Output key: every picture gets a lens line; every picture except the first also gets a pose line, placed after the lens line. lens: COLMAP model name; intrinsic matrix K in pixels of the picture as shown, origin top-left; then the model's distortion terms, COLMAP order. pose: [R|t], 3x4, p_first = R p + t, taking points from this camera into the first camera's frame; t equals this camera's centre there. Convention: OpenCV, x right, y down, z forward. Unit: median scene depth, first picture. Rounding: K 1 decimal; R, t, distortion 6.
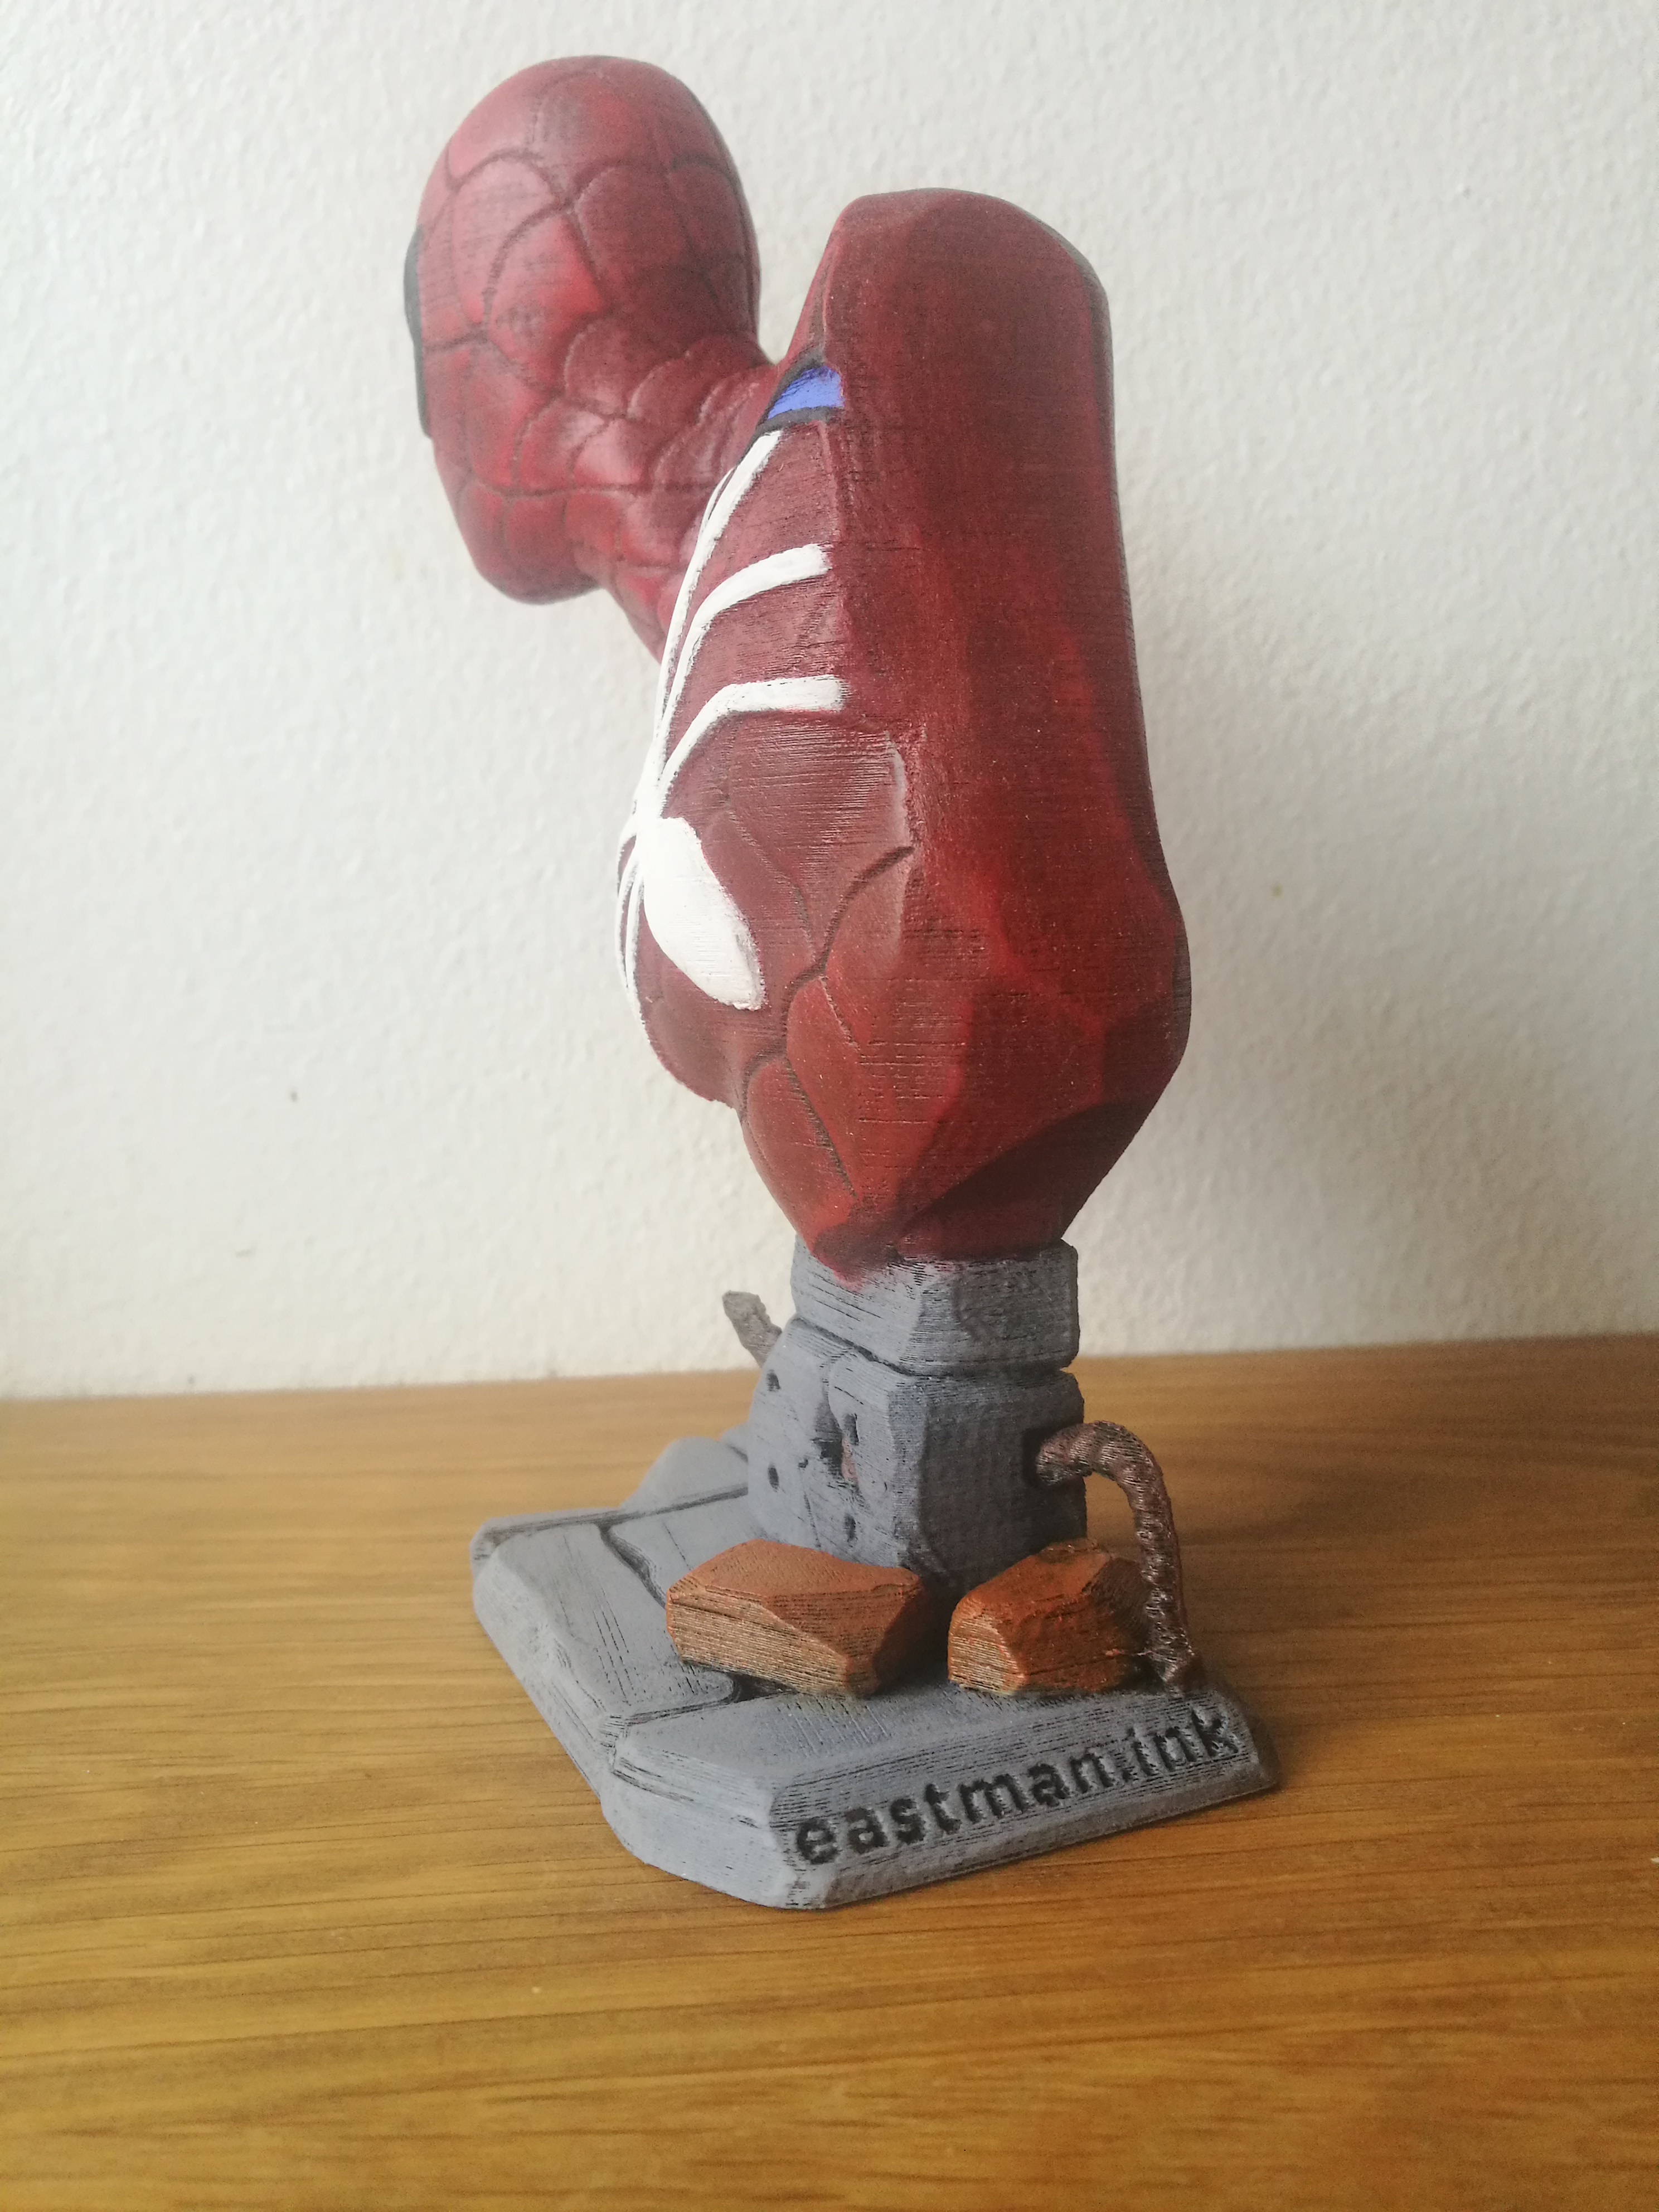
lens RADIAL K [[1839.2, 0, 832.8], [0, 1839.2, 1076.8], [0, 0, 1]] dist [-0.084916, 0.116435]
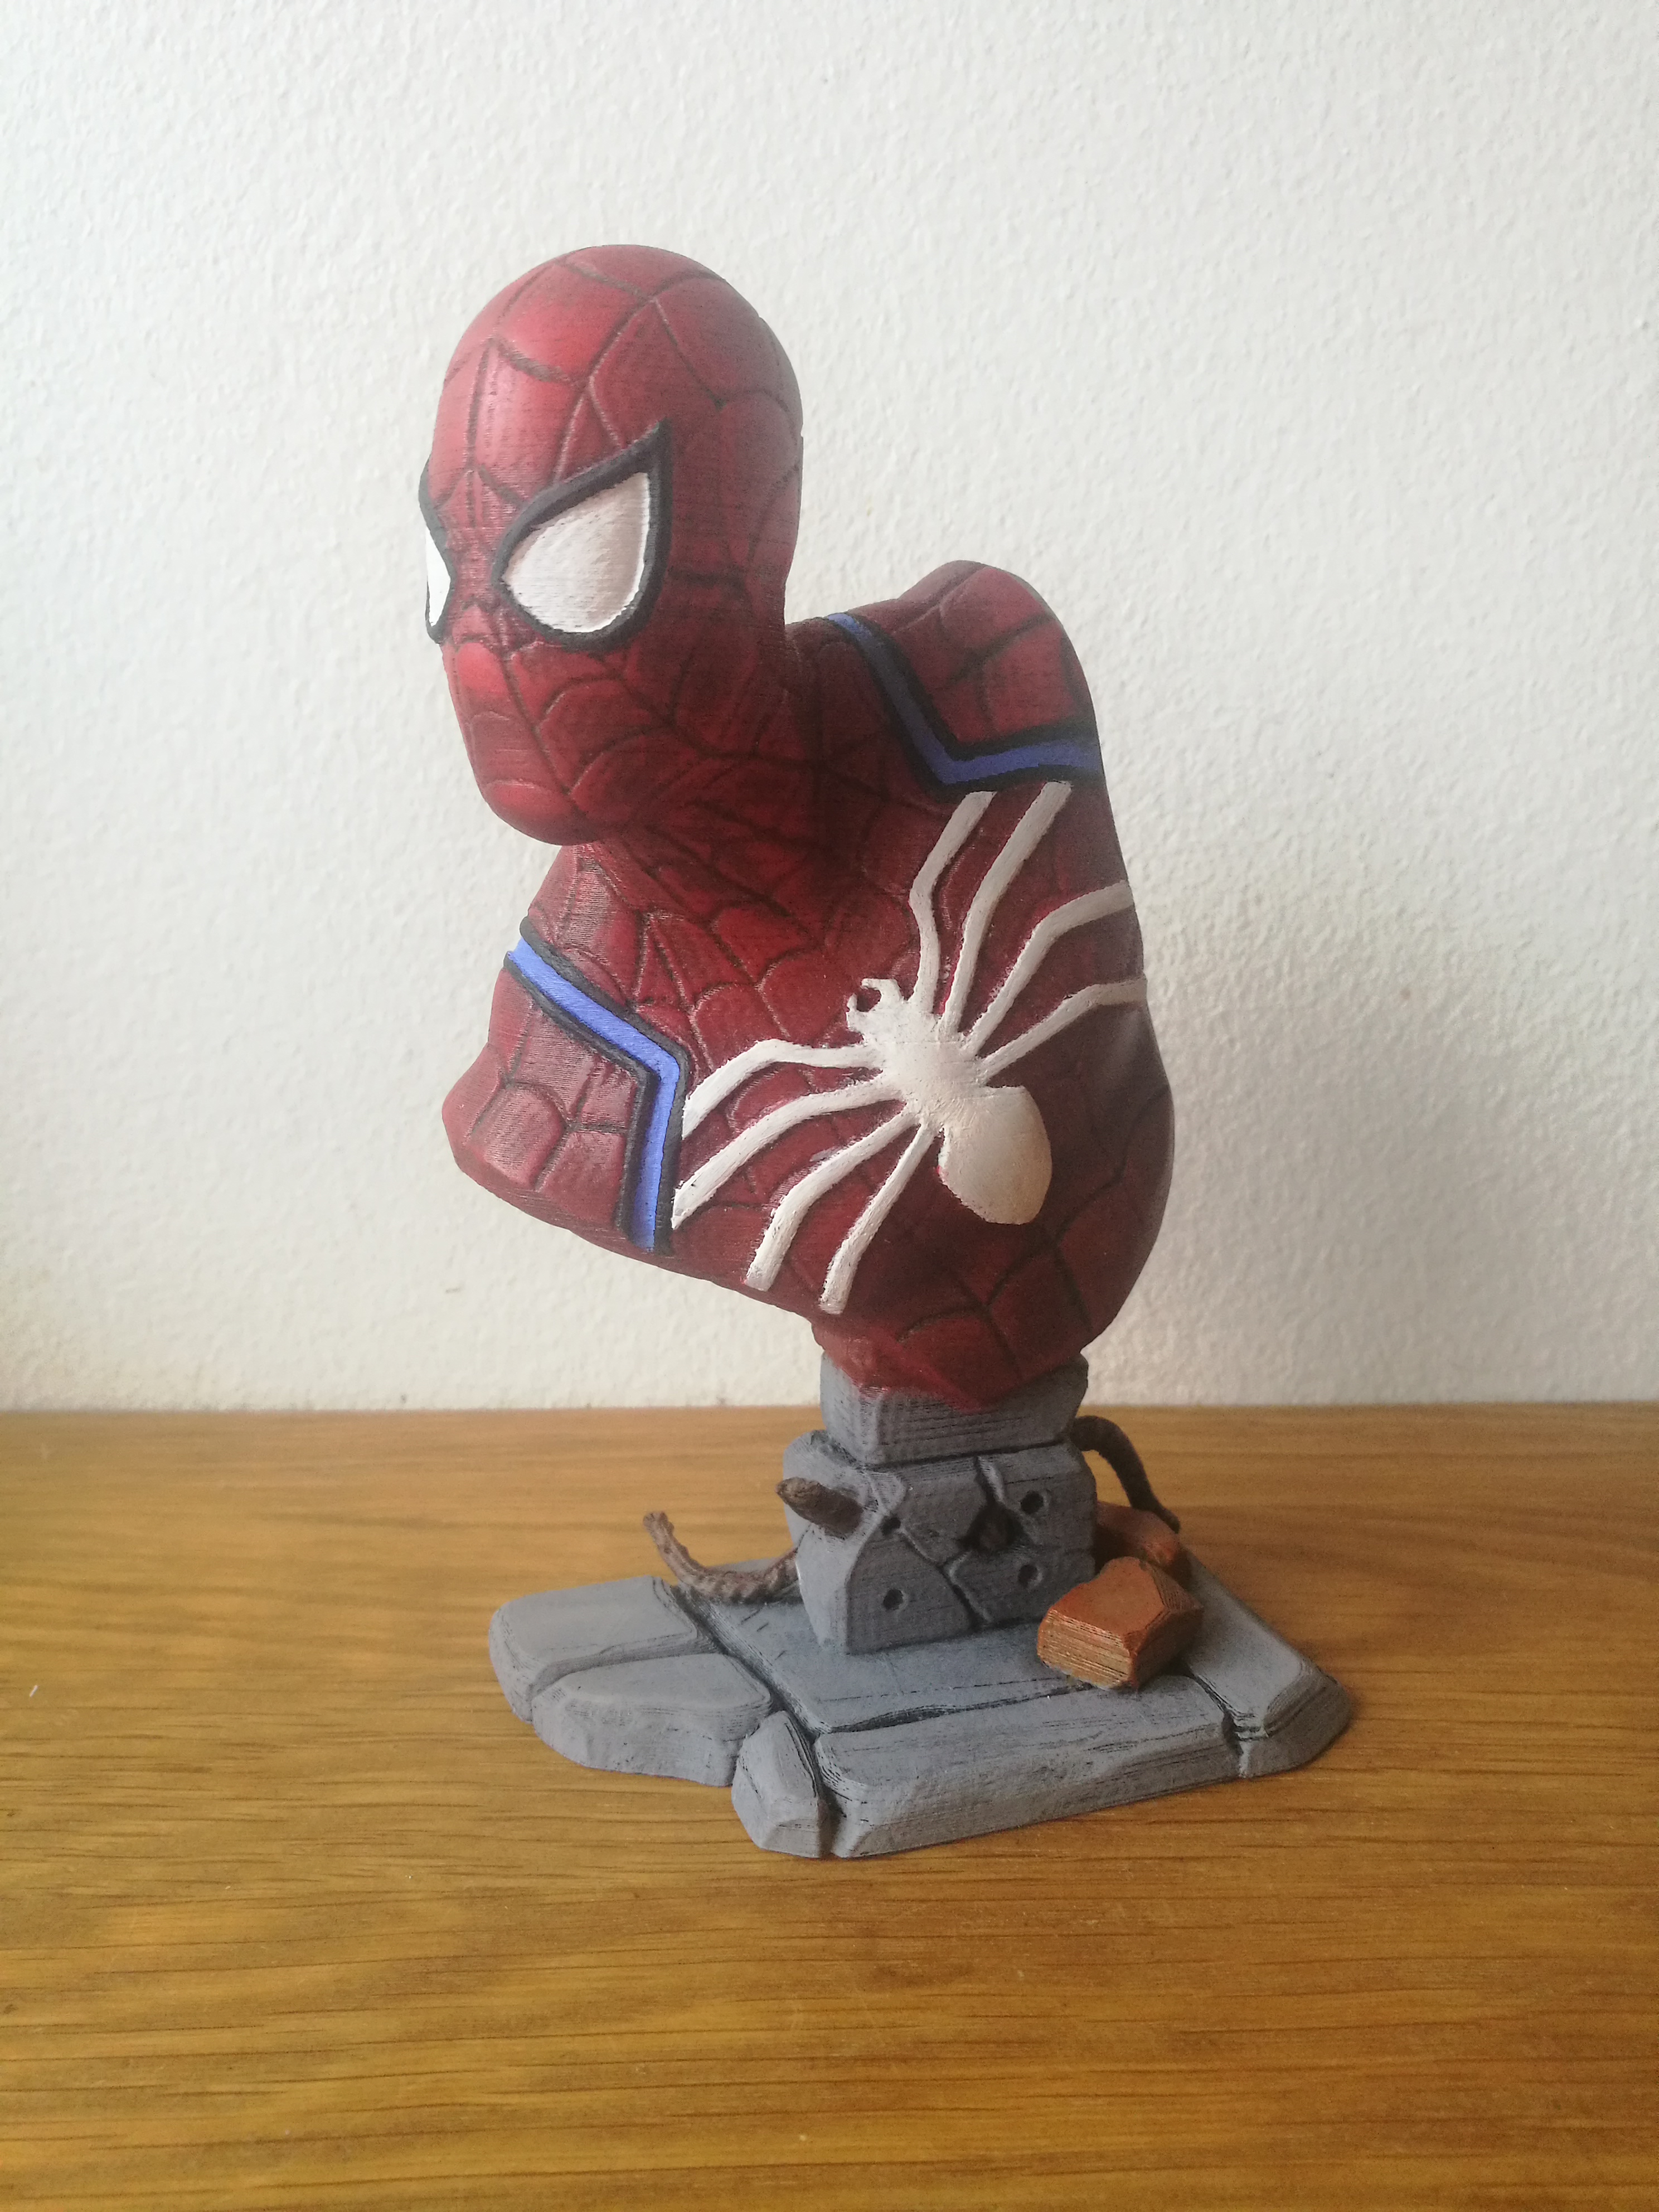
lens RADIAL K [[1832.6, 0, 831.2], [0, 1832.6, 1077.0], [0, 0, 1]] dist [-0.080645, 0.120673]
pose [[0.998549, 0.039577, -0.036529, -0.056782], [-0.034939, 0.992171, 0.119896, -0.180842], [0.040989, -0.118446, 0.992114, -0.085455]]
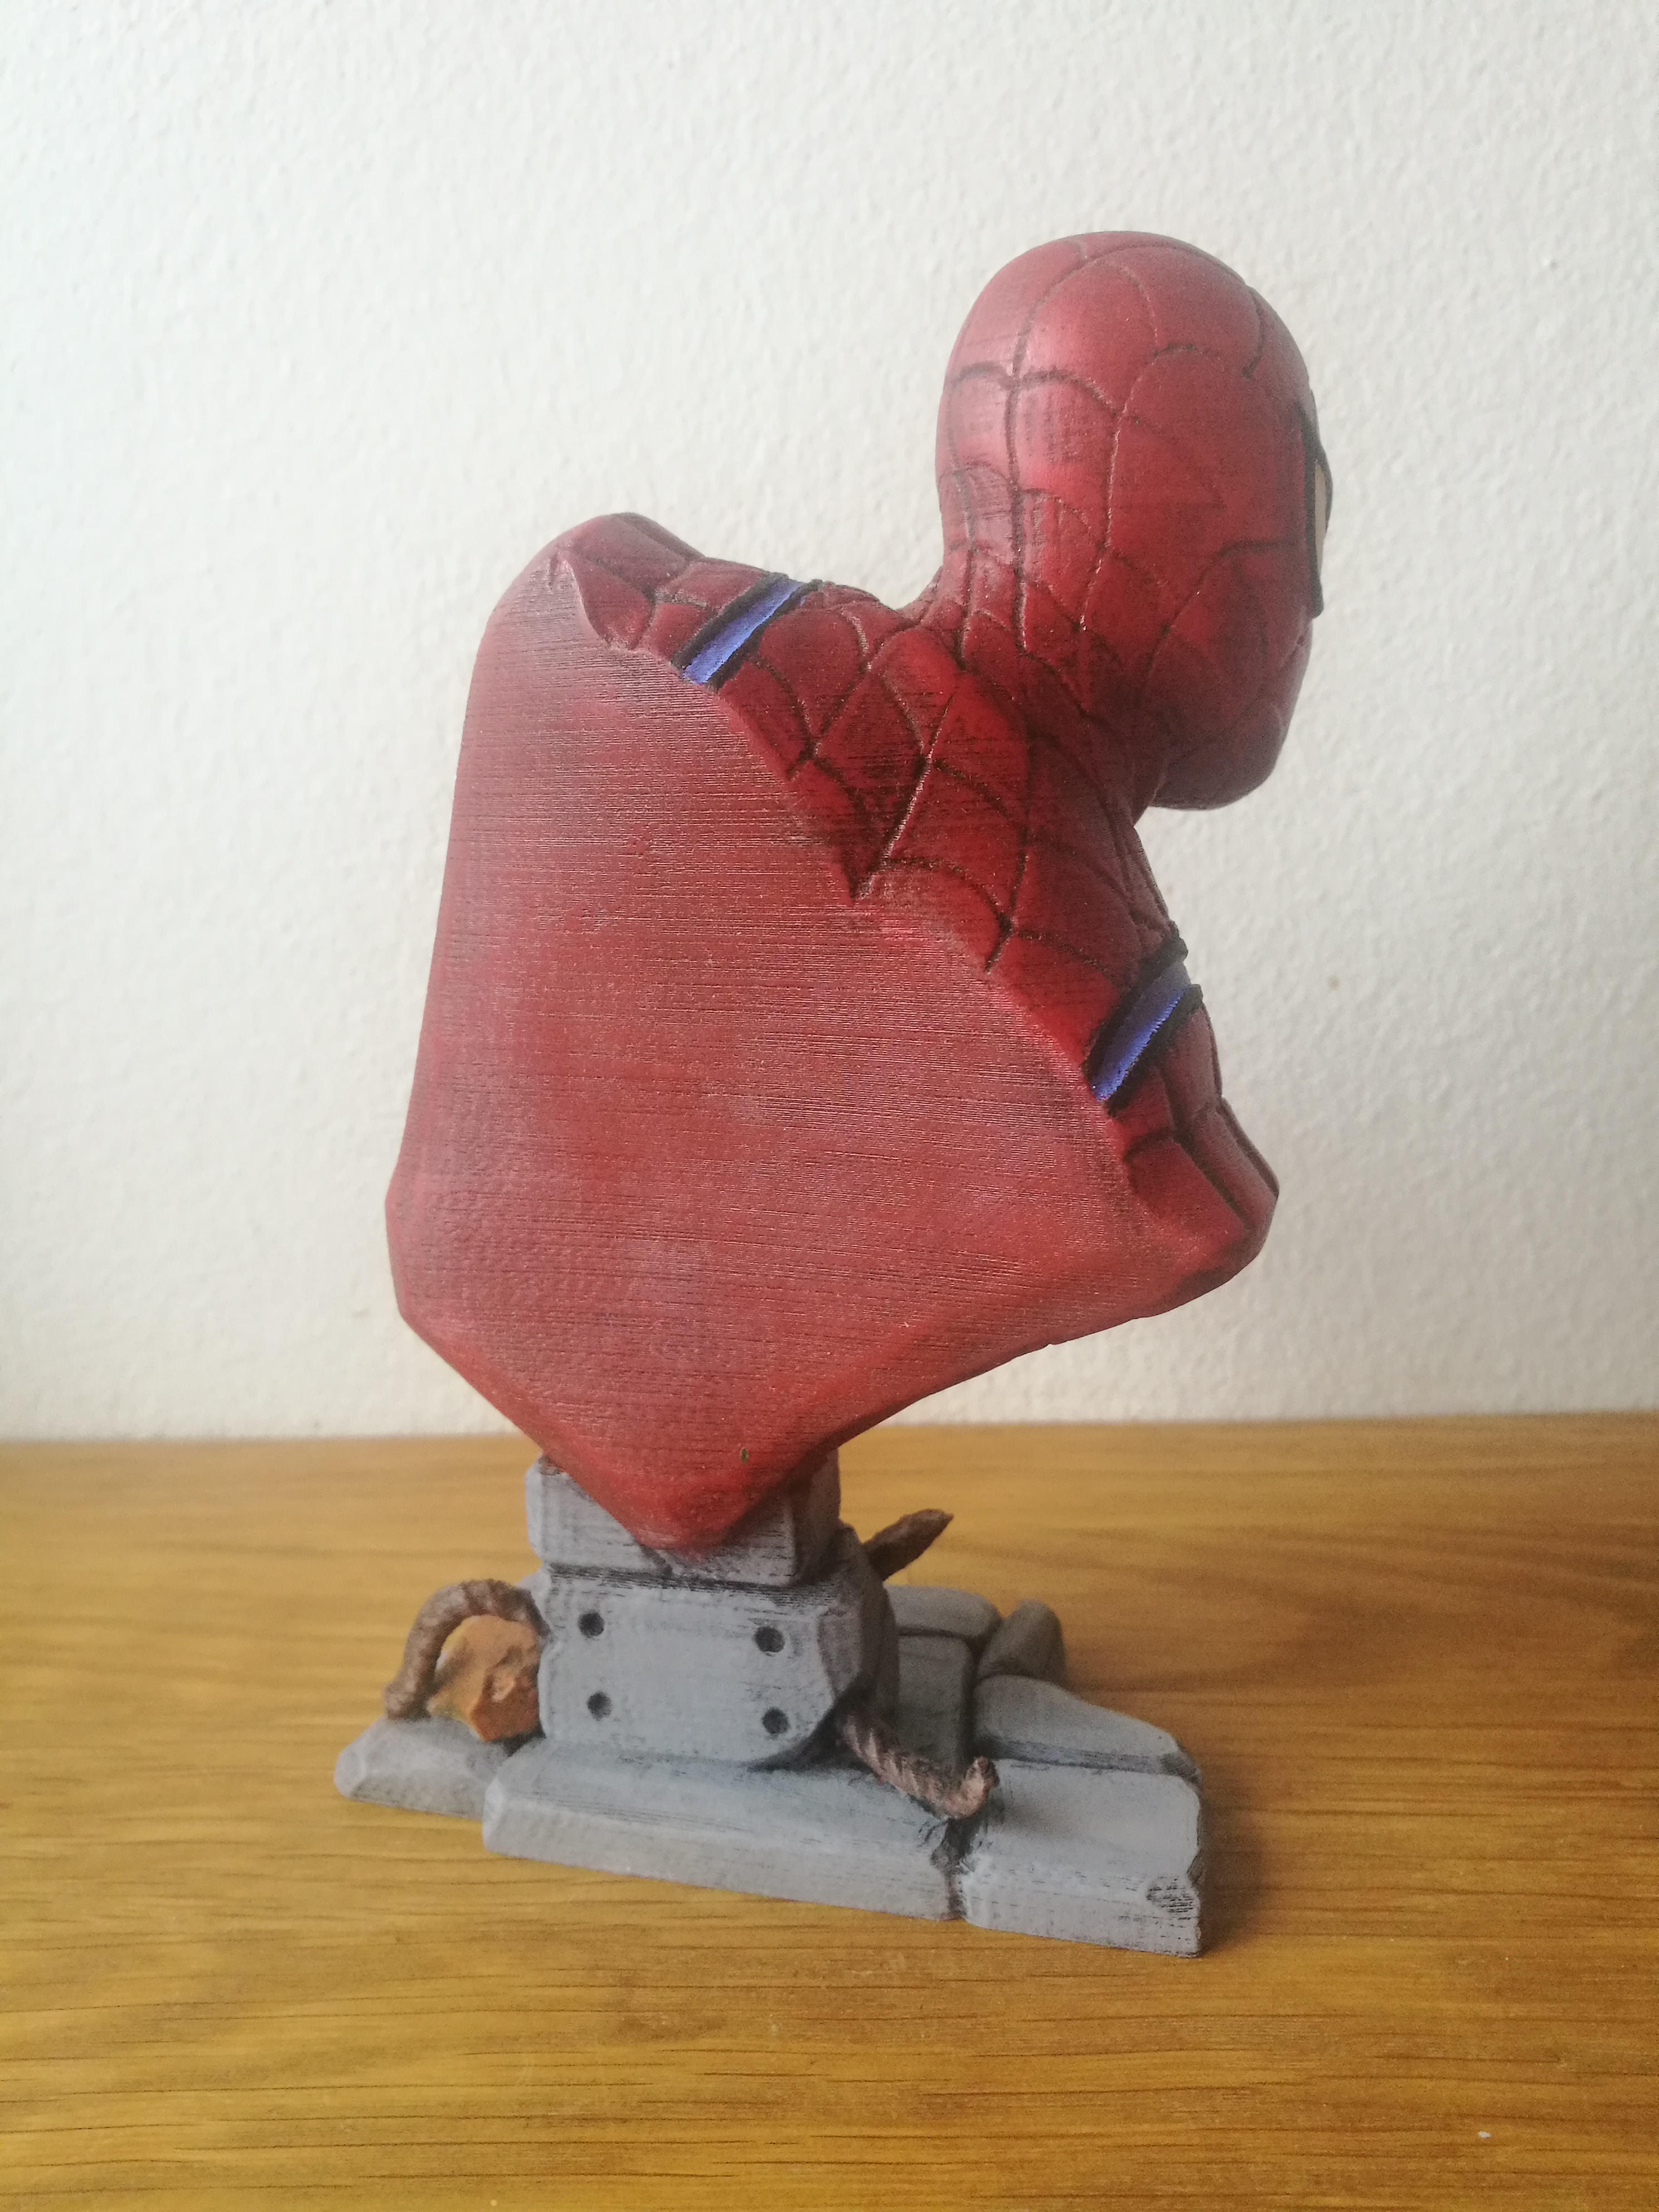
lens RADIAL K [[1839.2, 0, 832.8], [0, 1839.2, 1076.8], [0, 0, 1]] dist [-0.084916, 0.116435]
pose [[0.993551, 0.011432, -0.112811, 0.086385], [0.001007, 0.993976, 0.109595, -0.172068], [0.113384, -0.109002, 0.987554, -0.042865]]
